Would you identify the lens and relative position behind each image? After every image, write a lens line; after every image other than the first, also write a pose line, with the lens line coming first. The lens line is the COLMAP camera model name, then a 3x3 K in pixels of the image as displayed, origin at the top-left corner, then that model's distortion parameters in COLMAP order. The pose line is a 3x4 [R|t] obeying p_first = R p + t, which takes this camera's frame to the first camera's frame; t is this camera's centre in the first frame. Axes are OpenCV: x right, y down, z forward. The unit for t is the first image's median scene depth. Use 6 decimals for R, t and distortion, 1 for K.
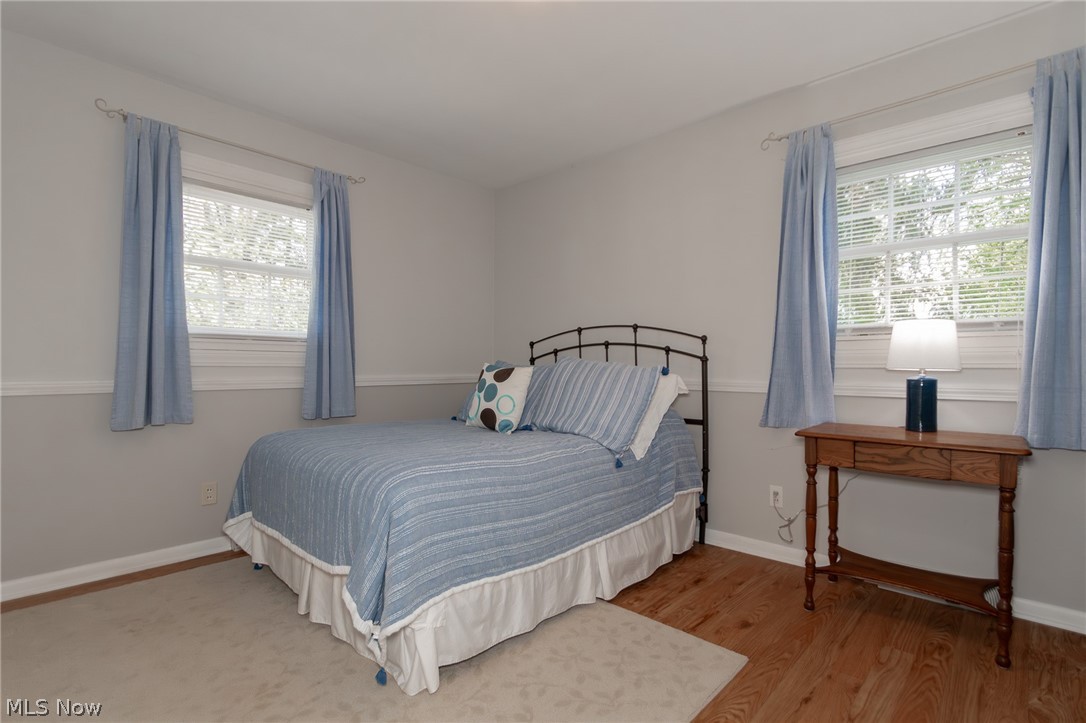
lens RADIAL K [[519.9, 0, 544.0], [0, 519.9, 369.5], [0, 0, 1]] dist [0.002893, 0.000320]
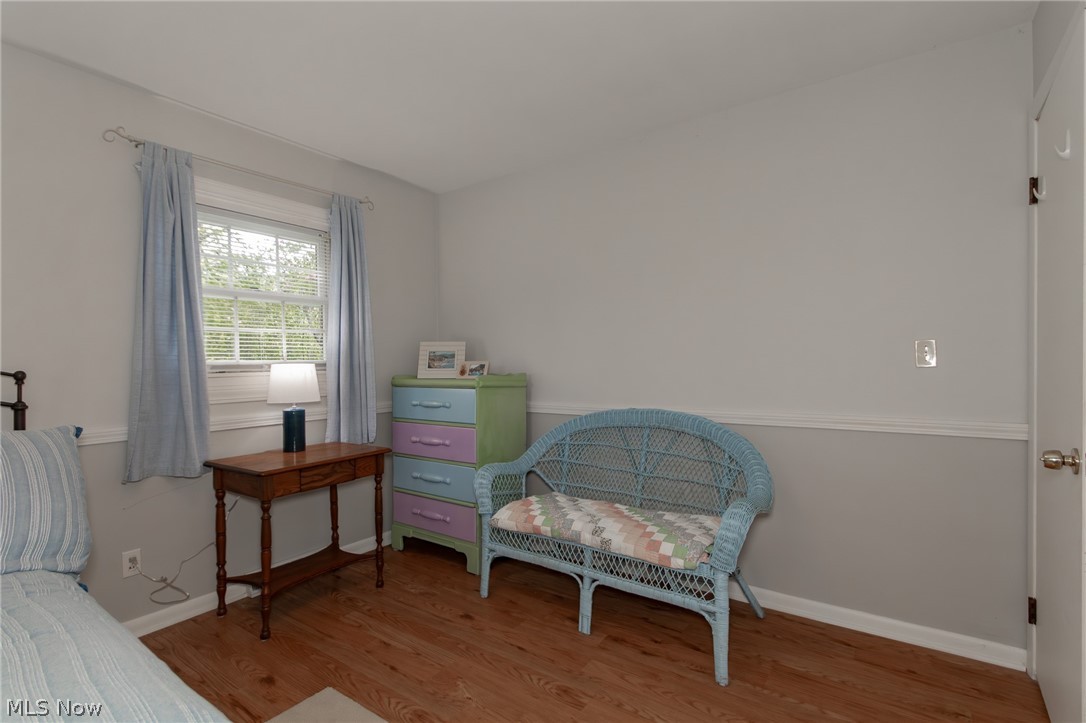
lens RADIAL K [[519.9, 0, 544.0], [0, 519.9, 369.5], [0, 0, 1]] dist [0.002893, 0.000320]
pose [[-0.128189, -0.027489, 0.991369, -0.458196], [0.016821, 0.999412, 0.029887, -0.080376], [-0.991607, 0.020507, -0.127651, 0.440083]]
